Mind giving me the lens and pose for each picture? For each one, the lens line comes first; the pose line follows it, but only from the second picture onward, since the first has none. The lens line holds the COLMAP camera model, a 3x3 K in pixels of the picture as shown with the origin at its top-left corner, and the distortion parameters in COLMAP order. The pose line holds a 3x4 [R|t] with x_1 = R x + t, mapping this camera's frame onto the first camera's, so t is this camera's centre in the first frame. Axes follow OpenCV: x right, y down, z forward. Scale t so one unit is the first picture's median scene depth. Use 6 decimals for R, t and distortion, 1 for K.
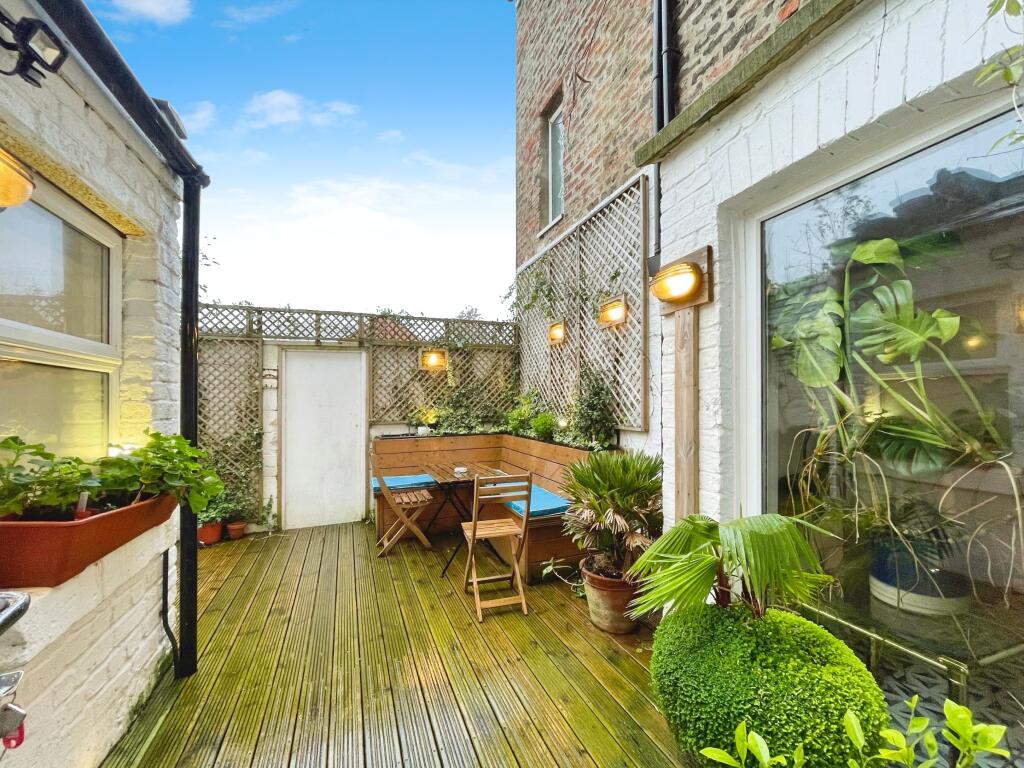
lens RADIAL K [[413.7, 0, 510.8], [0, 413.7, 390.3], [0, 0, 1]] dist [-0.001277, -0.000726]
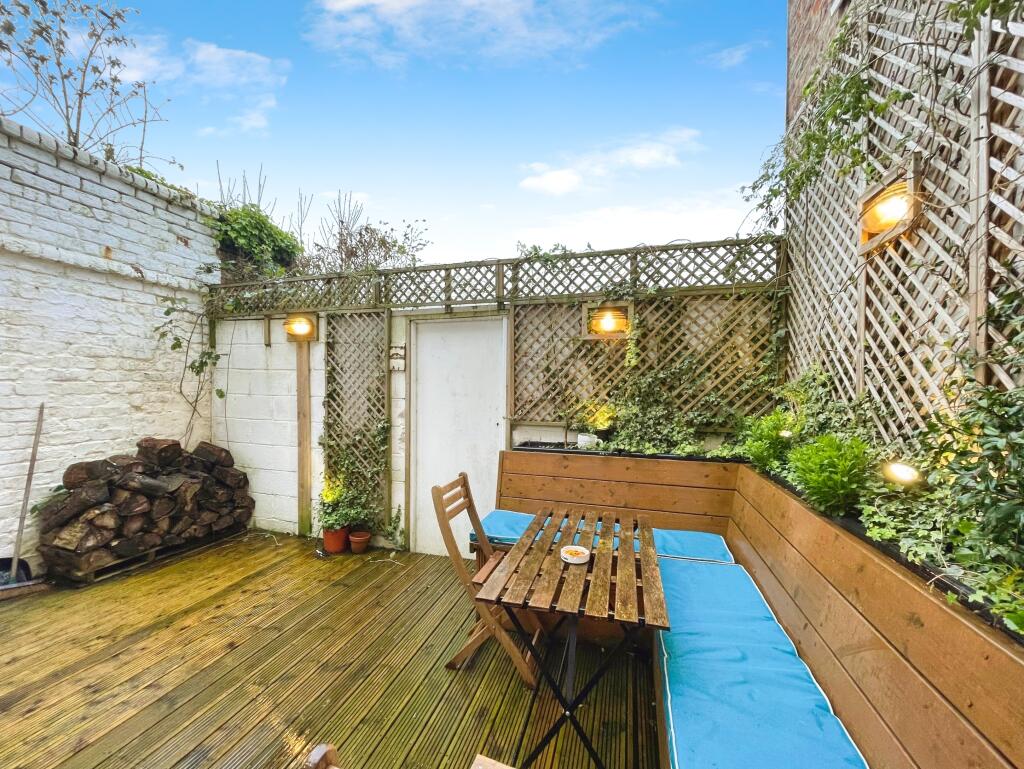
lens RADIAL K [[423.2, 0, 497.6], [0, 423.2, 382.5], [0, 0, 1]] dist [0.000038, 0.000890]
pose [[0.787315, 0.011207, -0.616449, 0.063841], [-0.001906, 0.999874, 0.015743, 0.003821], [0.616548, -0.011219, 0.787237, 0.437219]]
